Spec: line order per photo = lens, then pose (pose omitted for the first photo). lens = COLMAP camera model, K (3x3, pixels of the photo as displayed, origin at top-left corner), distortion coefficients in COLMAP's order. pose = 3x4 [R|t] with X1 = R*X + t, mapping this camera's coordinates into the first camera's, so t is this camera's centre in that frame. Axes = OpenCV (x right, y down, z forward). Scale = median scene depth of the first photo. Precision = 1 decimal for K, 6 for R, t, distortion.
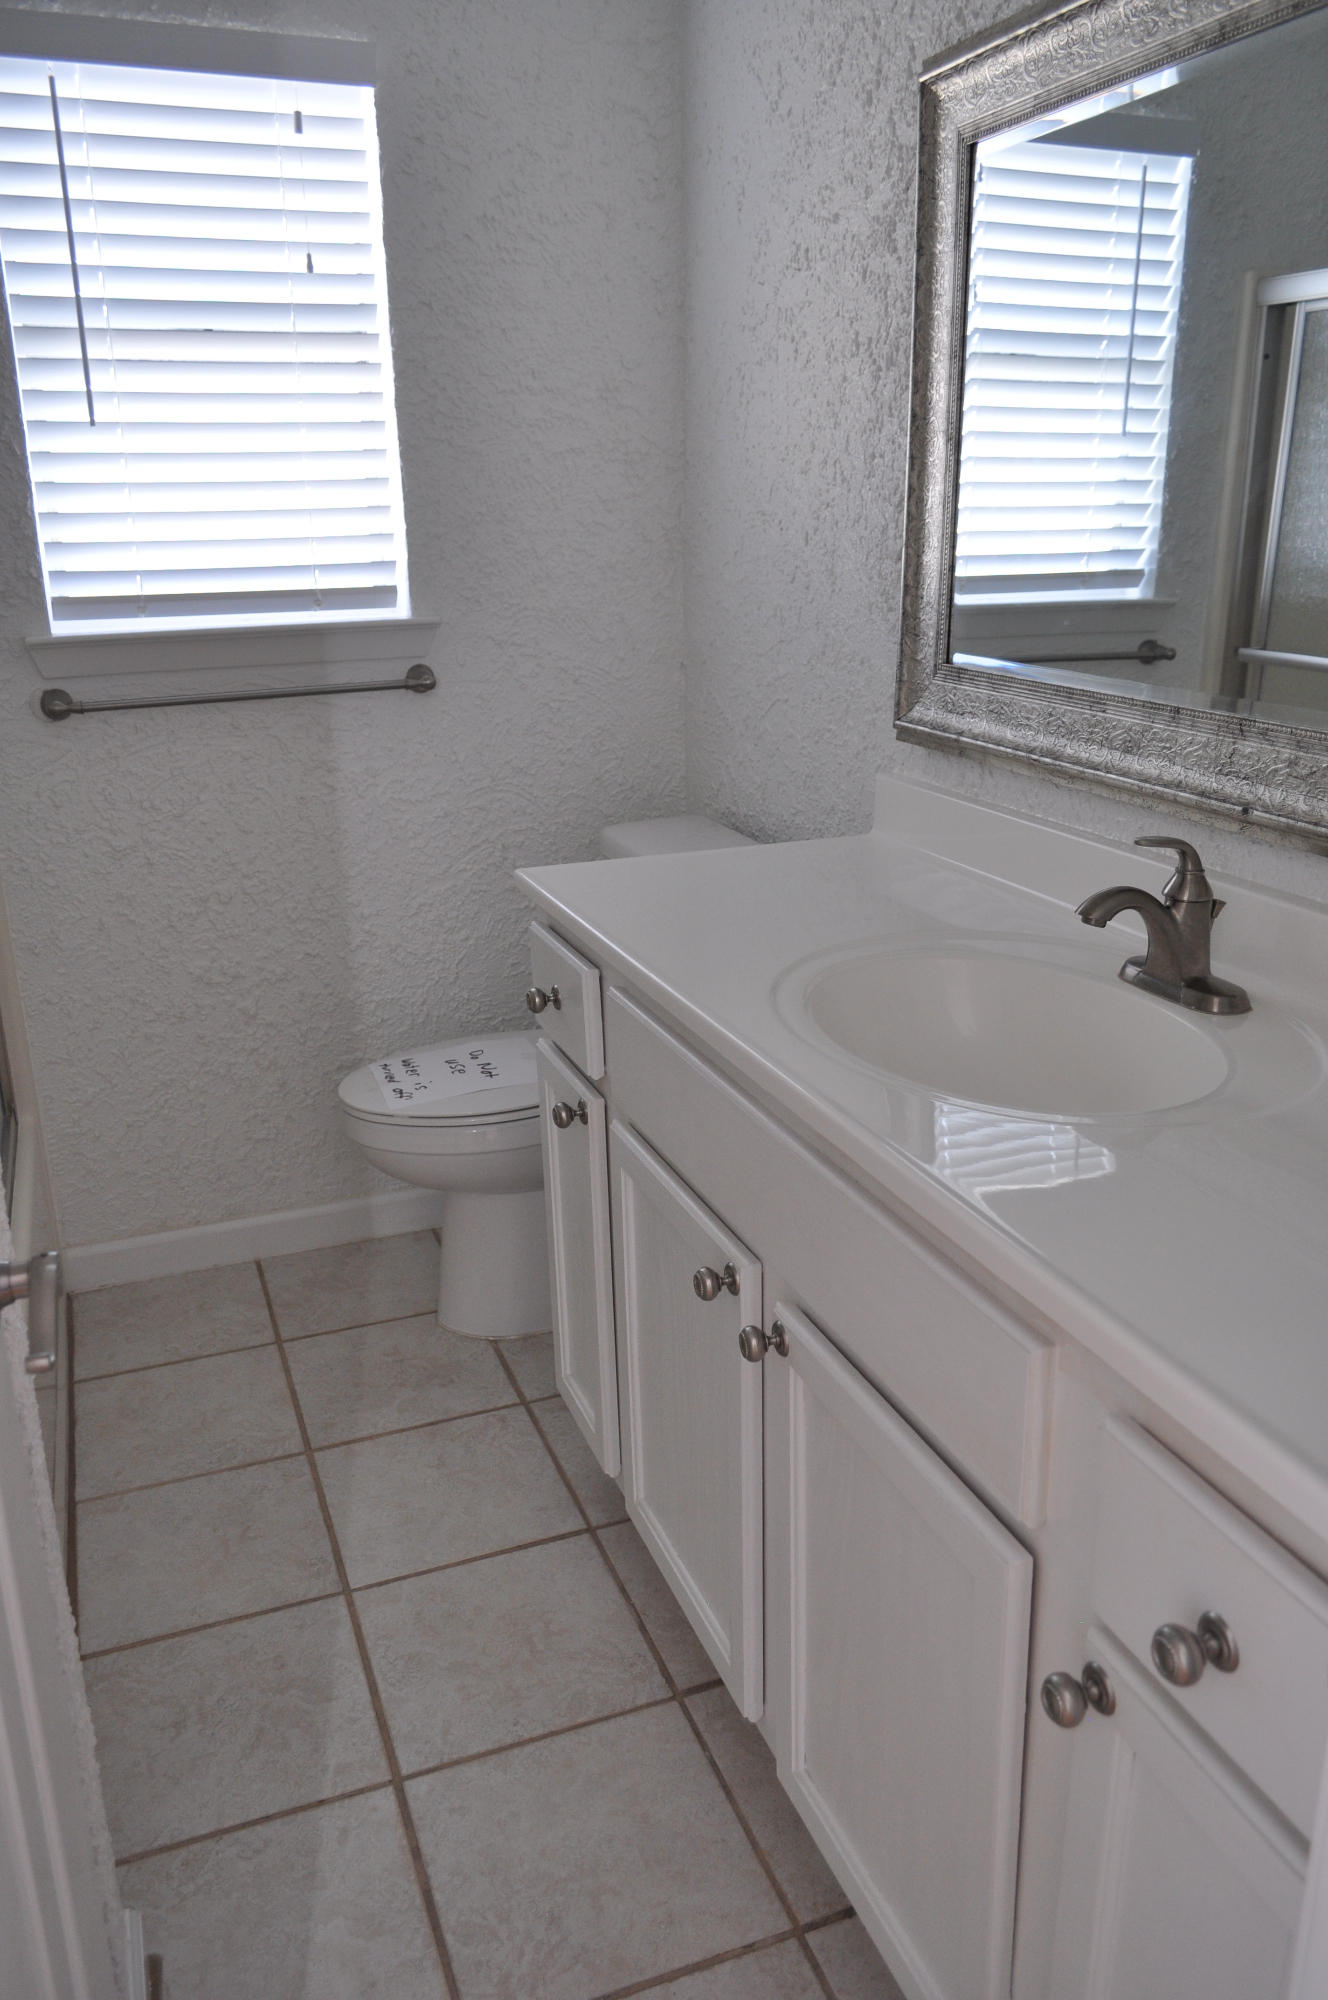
lens RADIAL K [[1569.3, 0, 664.0], [0, 1569.3, 1000.0], [0, 0, 1]] dist [-0.002451, -0.006632]
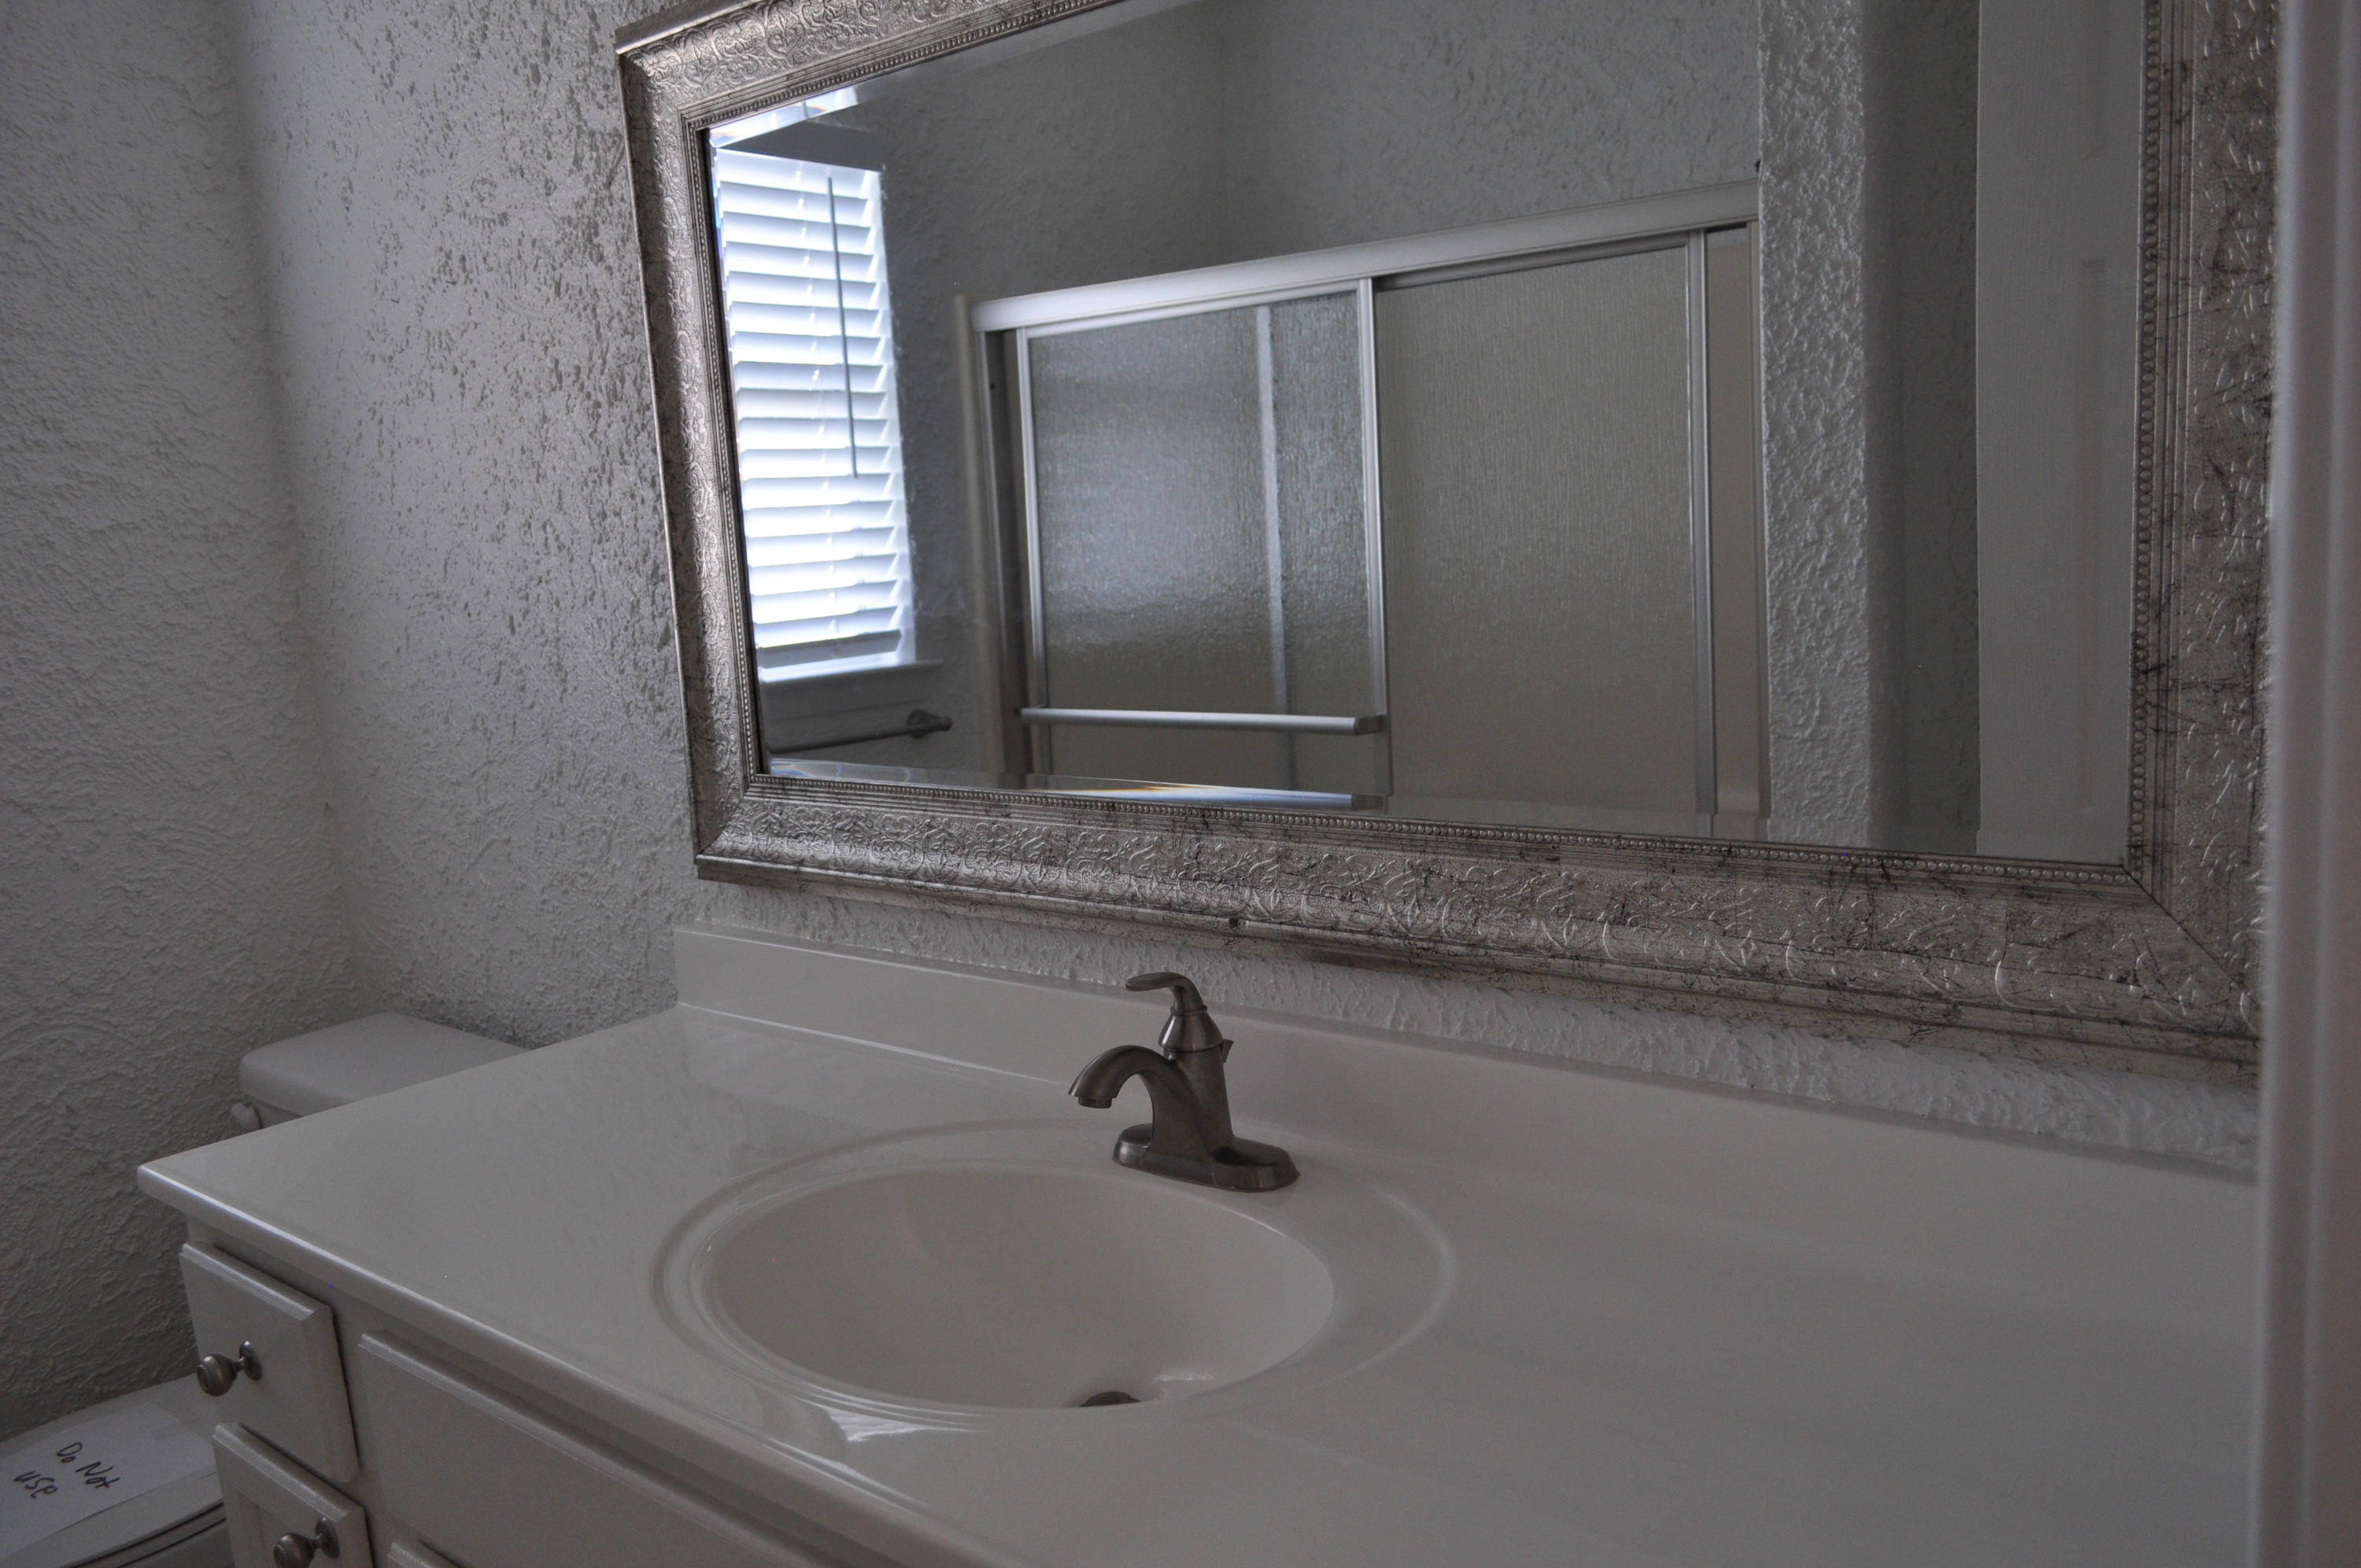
lens RADIAL K [[1852.2, 0, 1175.8], [0, 1852.2, 791.3], [0, 0, 1]] dist [-0.002451, -0.006632]
pose [[0.875964, -0.115212, 0.468416, -0.059190], [0.196714, 0.971964, -0.128800, -0.049975], [-0.440445, 0.204968, 0.874069, 0.131326]]
